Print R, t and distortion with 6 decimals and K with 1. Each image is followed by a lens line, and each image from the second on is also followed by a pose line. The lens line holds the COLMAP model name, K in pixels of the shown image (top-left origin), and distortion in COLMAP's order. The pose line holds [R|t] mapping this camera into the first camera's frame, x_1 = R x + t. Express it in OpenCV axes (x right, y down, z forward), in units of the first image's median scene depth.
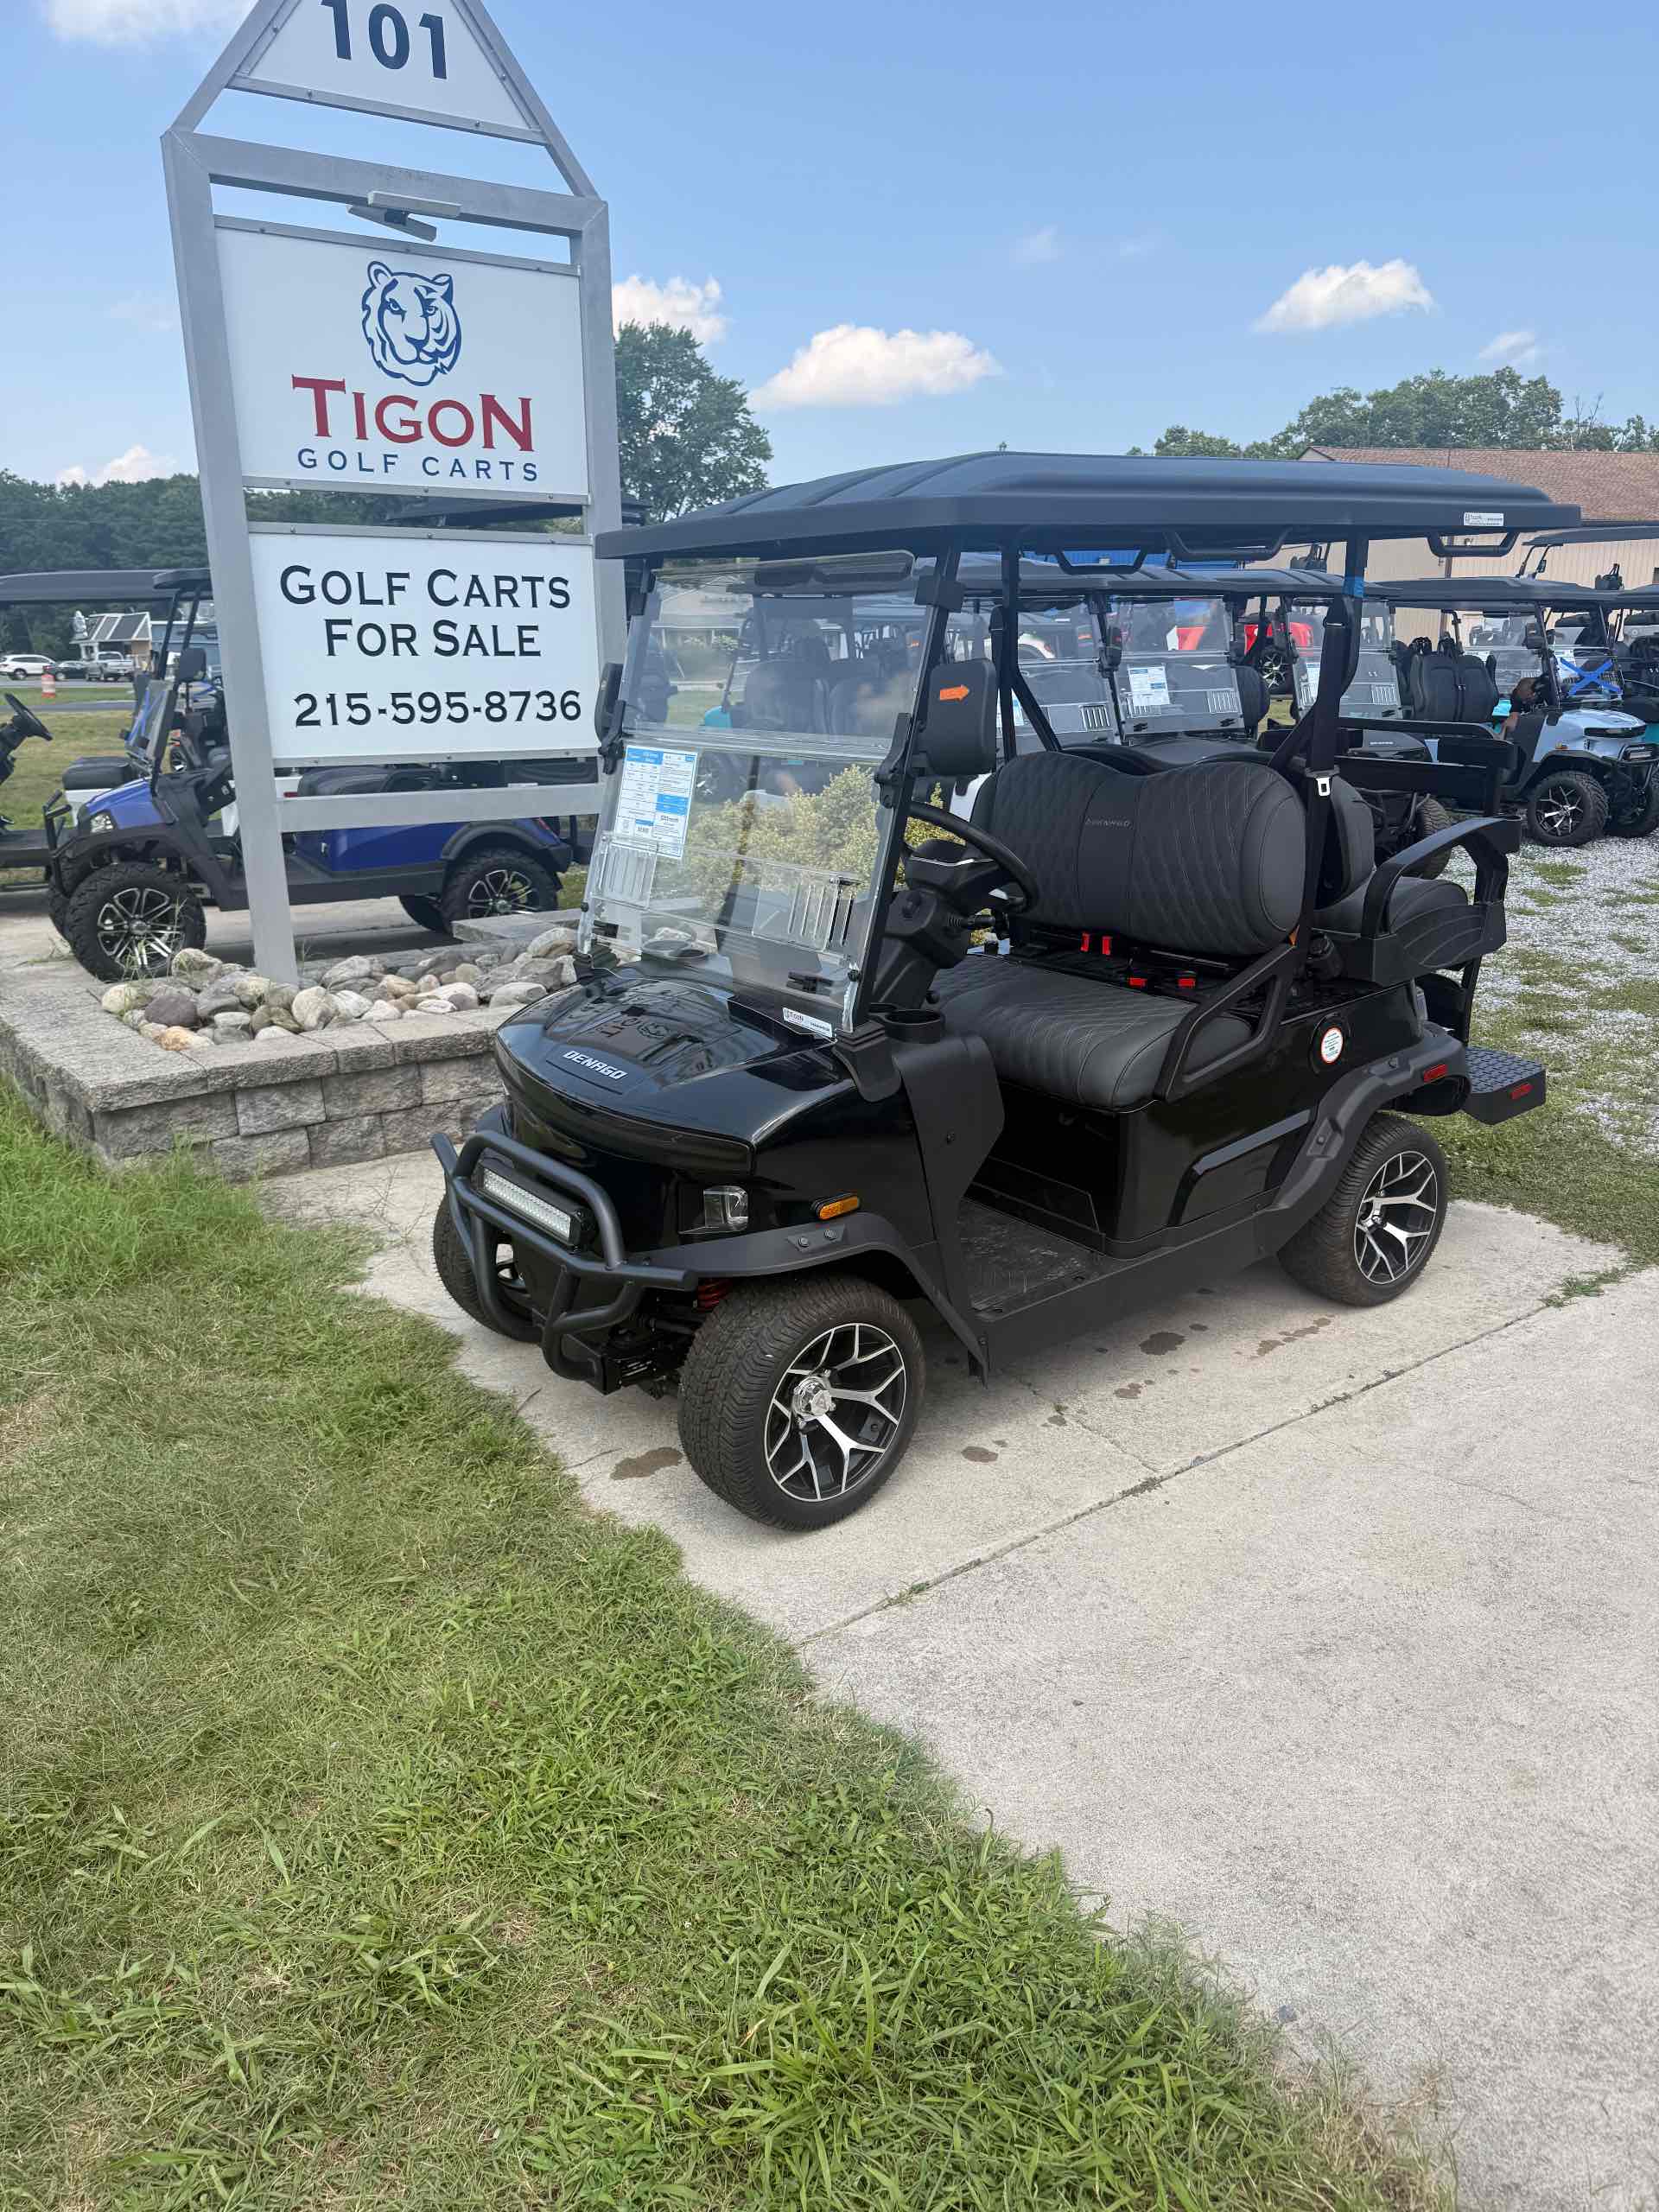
lens RADIAL K [[1545.1, 0, 862.0], [0, 1545.1, 1104.1], [0, 0, 1]] dist [0.001434, -0.000580]
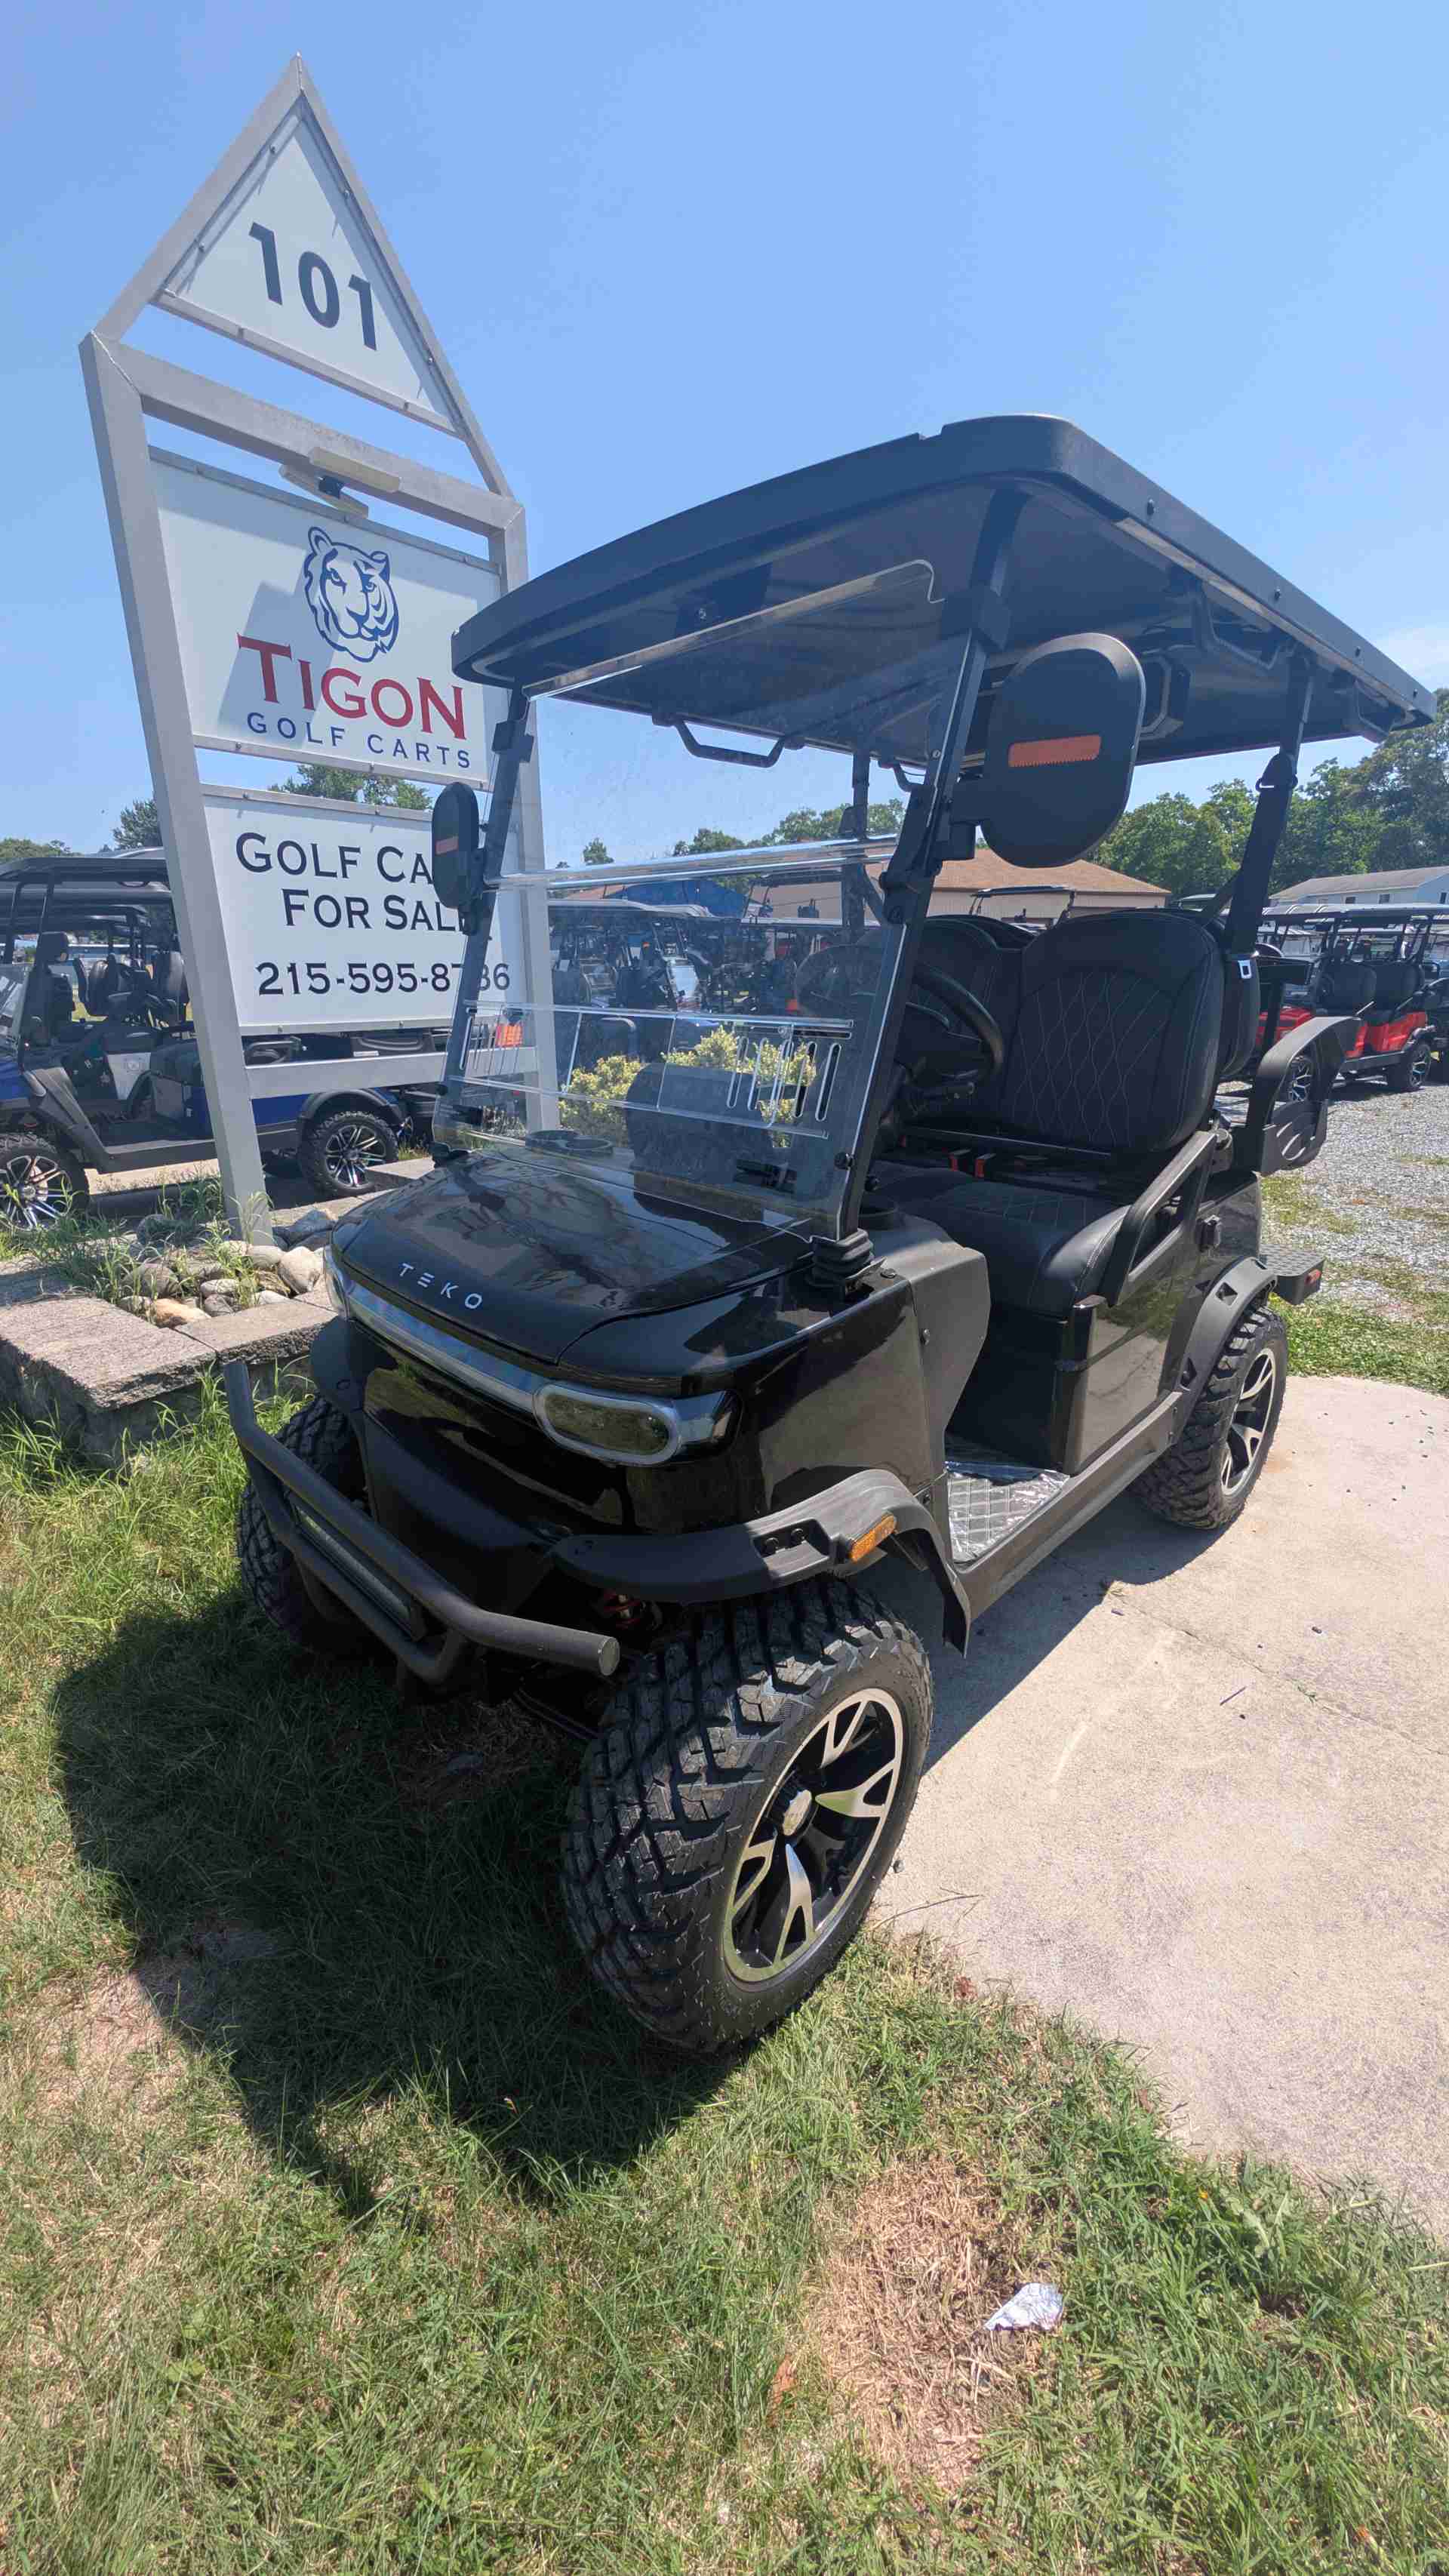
lens RADIAL K [[946.3, 0, 722.3], [0, 946.3, 1282.5], [0, 0, 1]] dist [-0.000010, -0.000394]
pose [[0.979203, -0.064217, 0.192453, -0.195309], [0.057271, 0.997498, 0.041444, -0.061557], [-0.194632, -0.029560, 0.980431, 0.313995]]
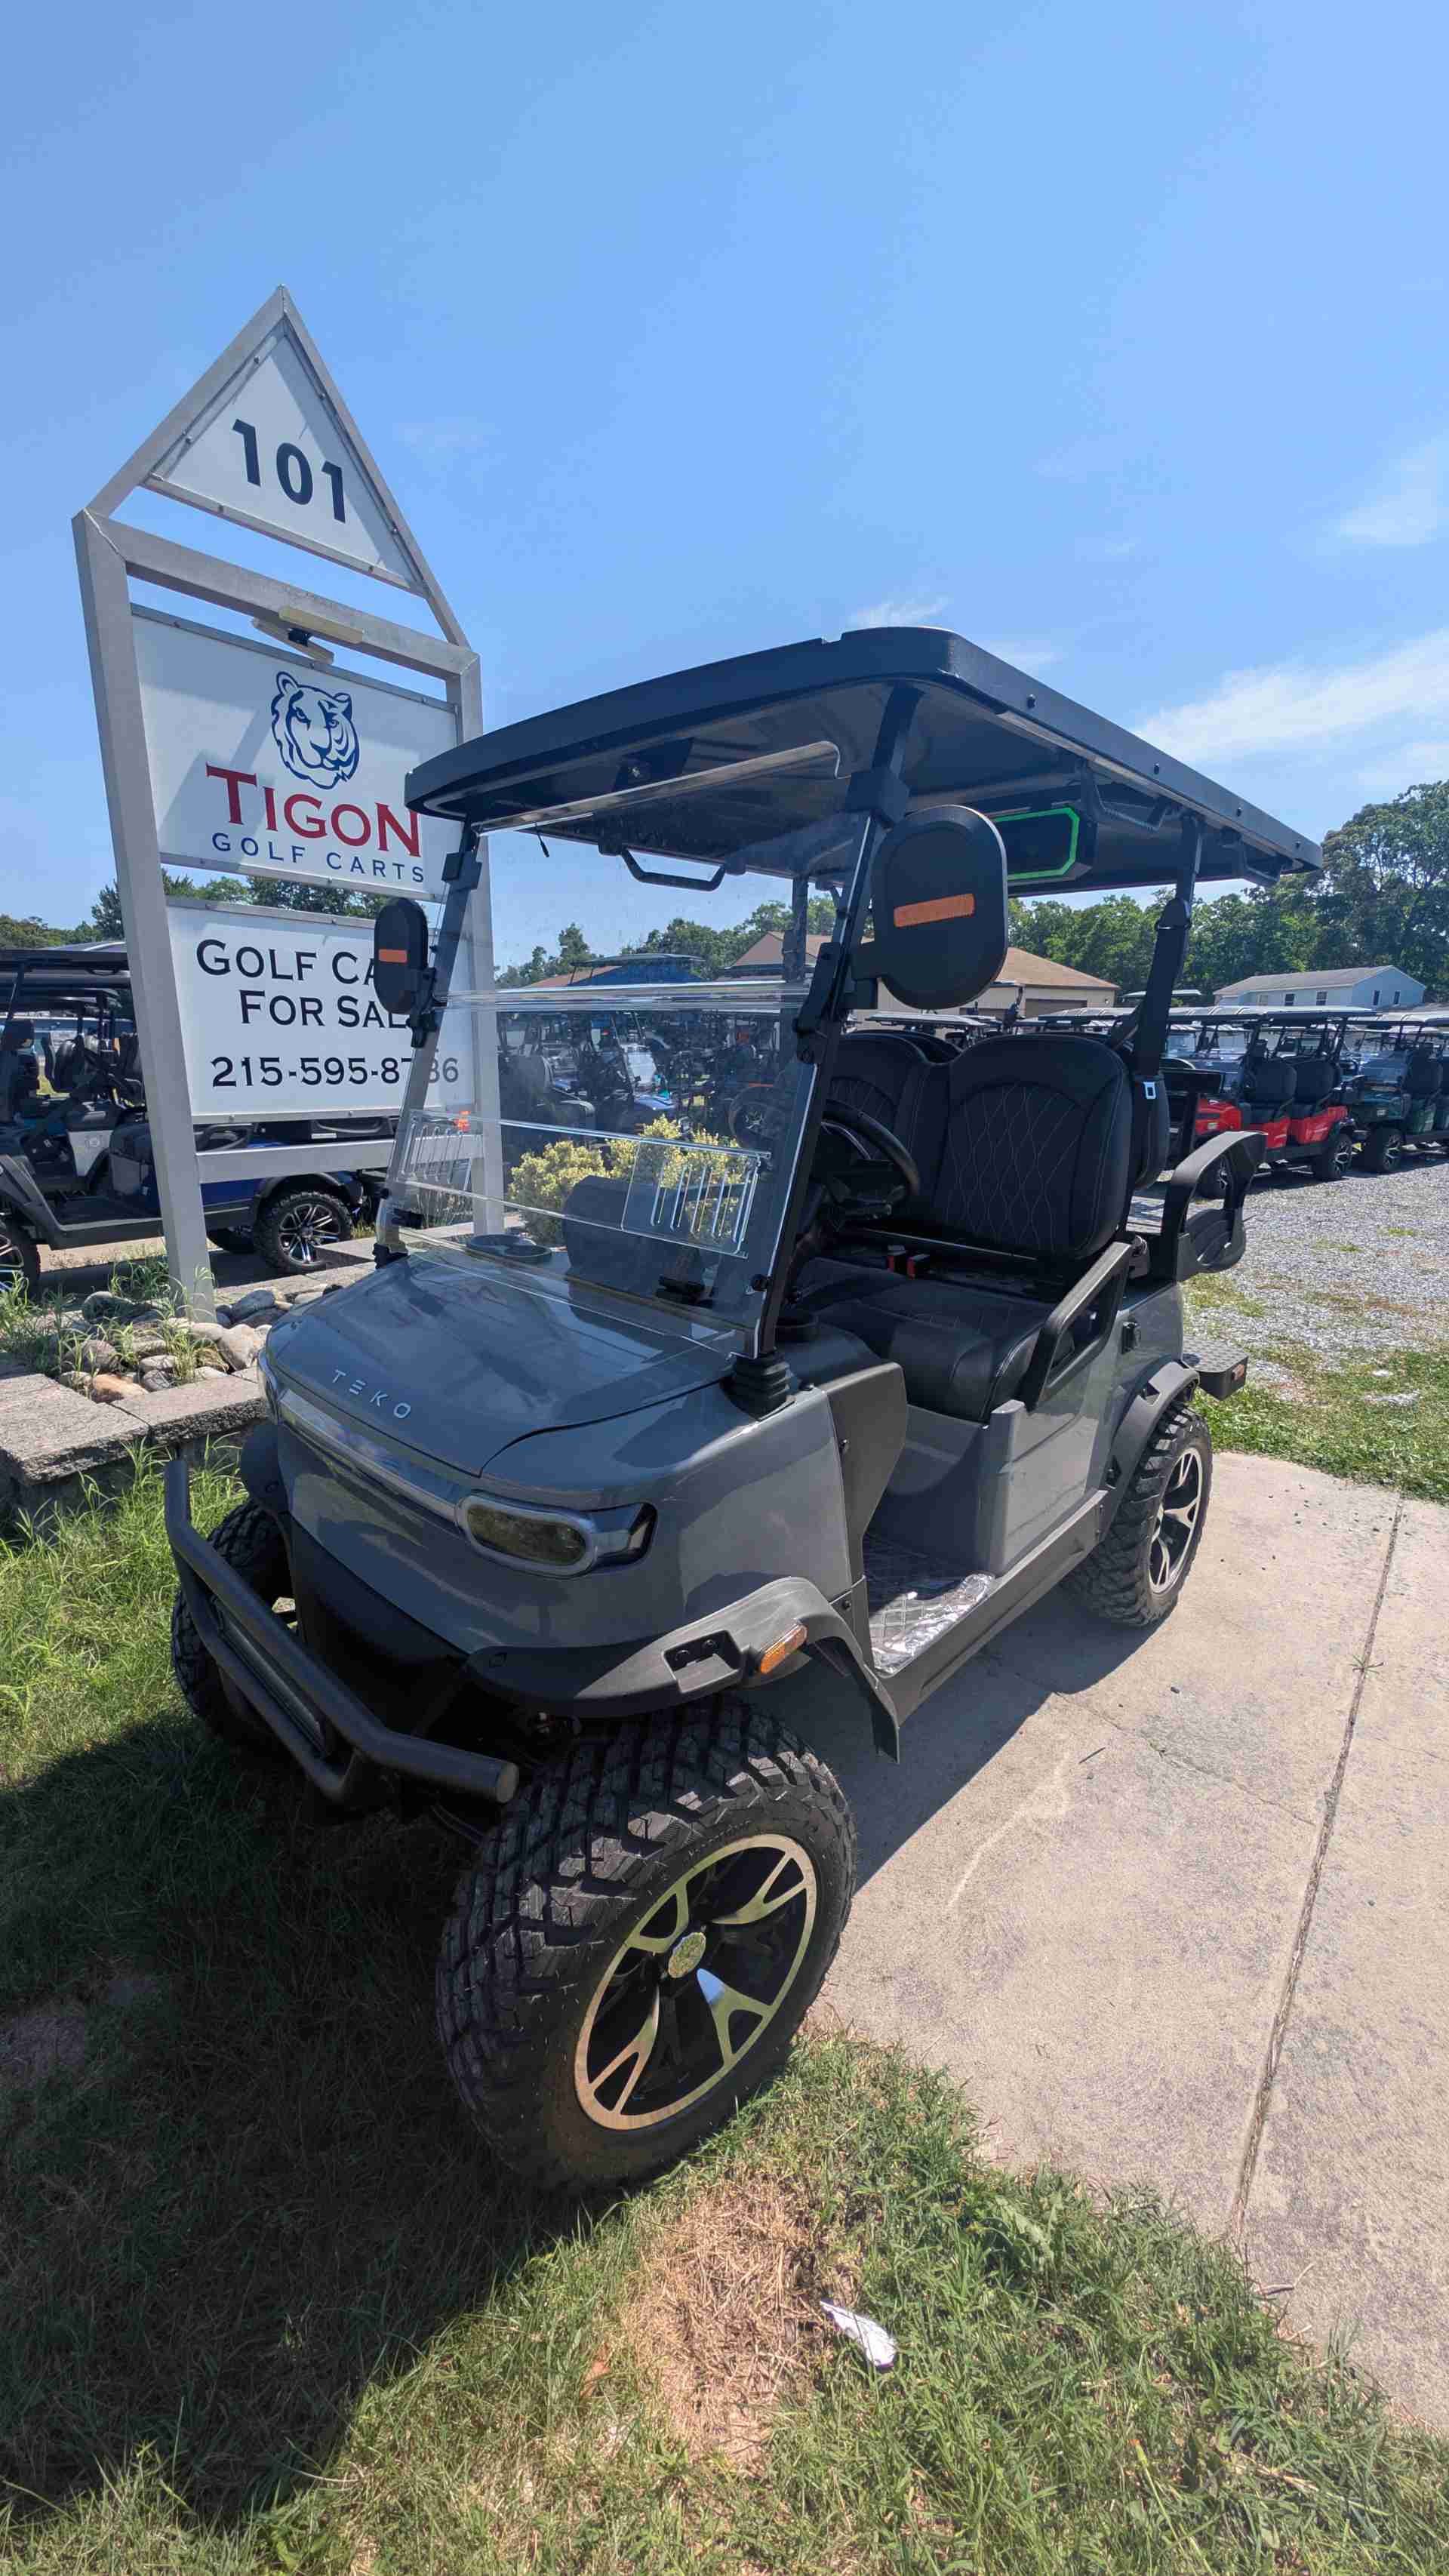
lens RADIAL K [[946.3, 0, 722.3], [0, 946.3, 1282.5], [0, 0, 1]] dist [-0.000010, -0.000394]
pose [[0.972520, -0.040584, 0.229253, -0.173392], [0.050349, 0.998049, -0.036908, -0.063510], [-0.227308, 0.047436, 0.972667, 0.273935]]
